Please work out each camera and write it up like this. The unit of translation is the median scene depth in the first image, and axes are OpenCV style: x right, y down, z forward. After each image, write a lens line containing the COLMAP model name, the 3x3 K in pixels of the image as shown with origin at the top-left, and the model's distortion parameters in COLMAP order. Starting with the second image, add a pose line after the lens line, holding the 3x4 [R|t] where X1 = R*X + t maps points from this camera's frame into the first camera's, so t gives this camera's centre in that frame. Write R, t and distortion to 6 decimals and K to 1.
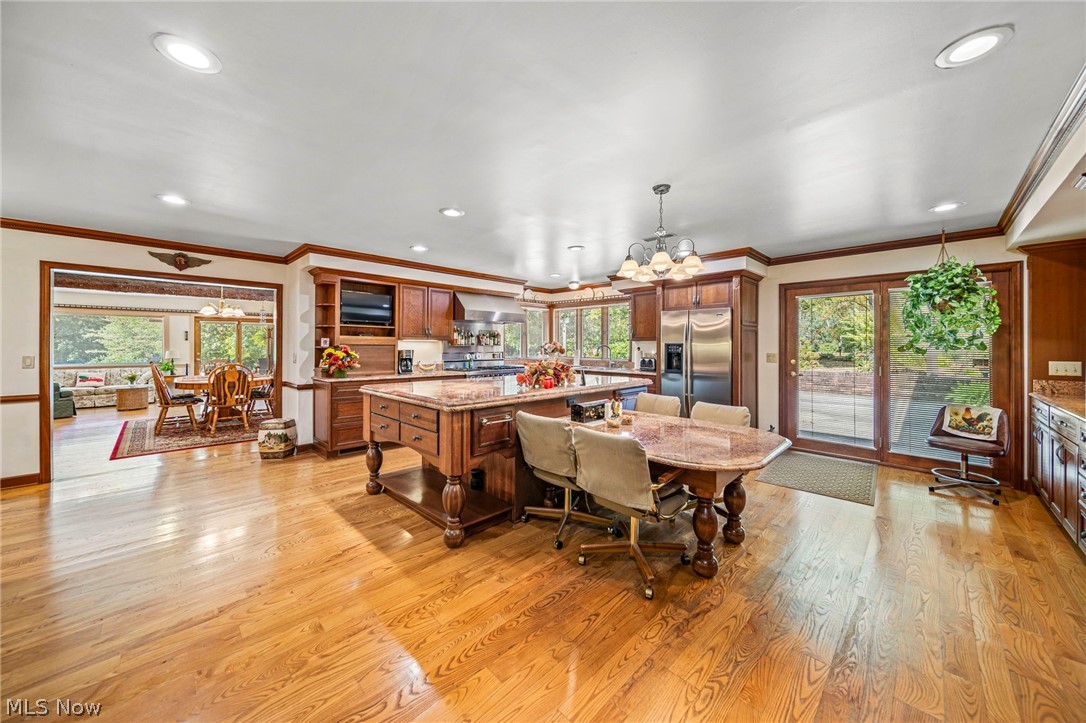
lens RADIAL K [[381.9, 0, 541.0], [0, 381.9, 349.9], [0, 0, 1]] dist [-0.000609, 0.000038]
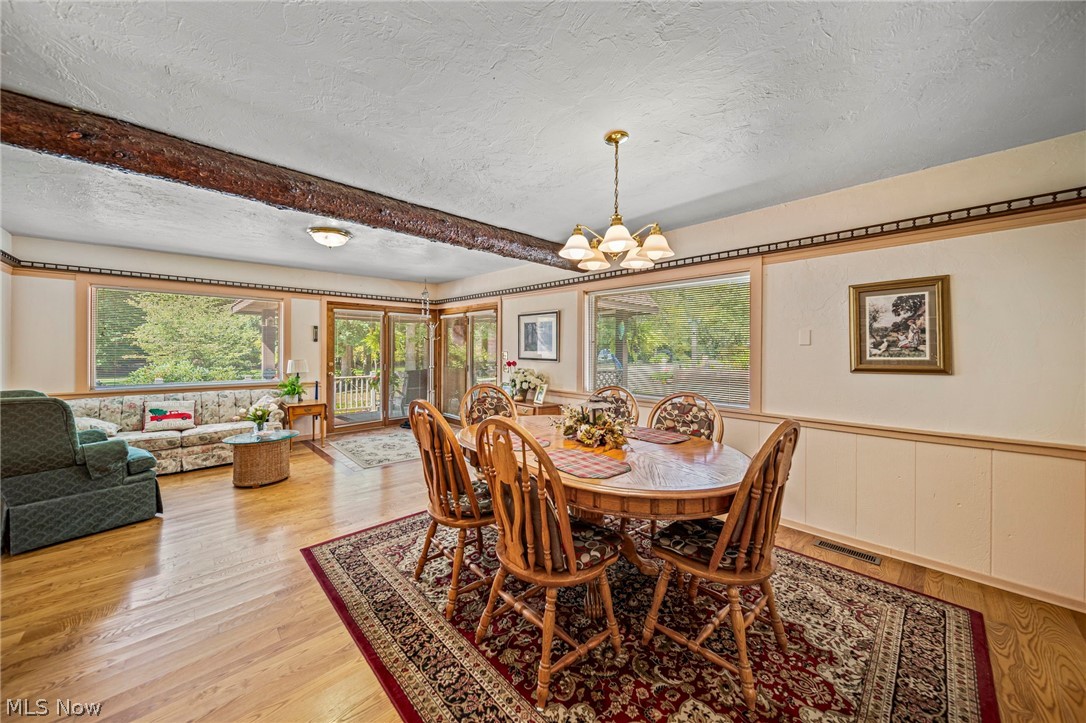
lens RADIAL K [[381.9, 0, 544.7], [0, 381.9, 355.8], [0, 0, 1]] dist [-0.000609, 0.000038]
pose [[0.999749, 0.001257, -0.022385, -0.633515], [-0.001150, 0.999988, 0.004796, -0.006735], [0.022391, -0.004769, 0.999738, 0.472450]]
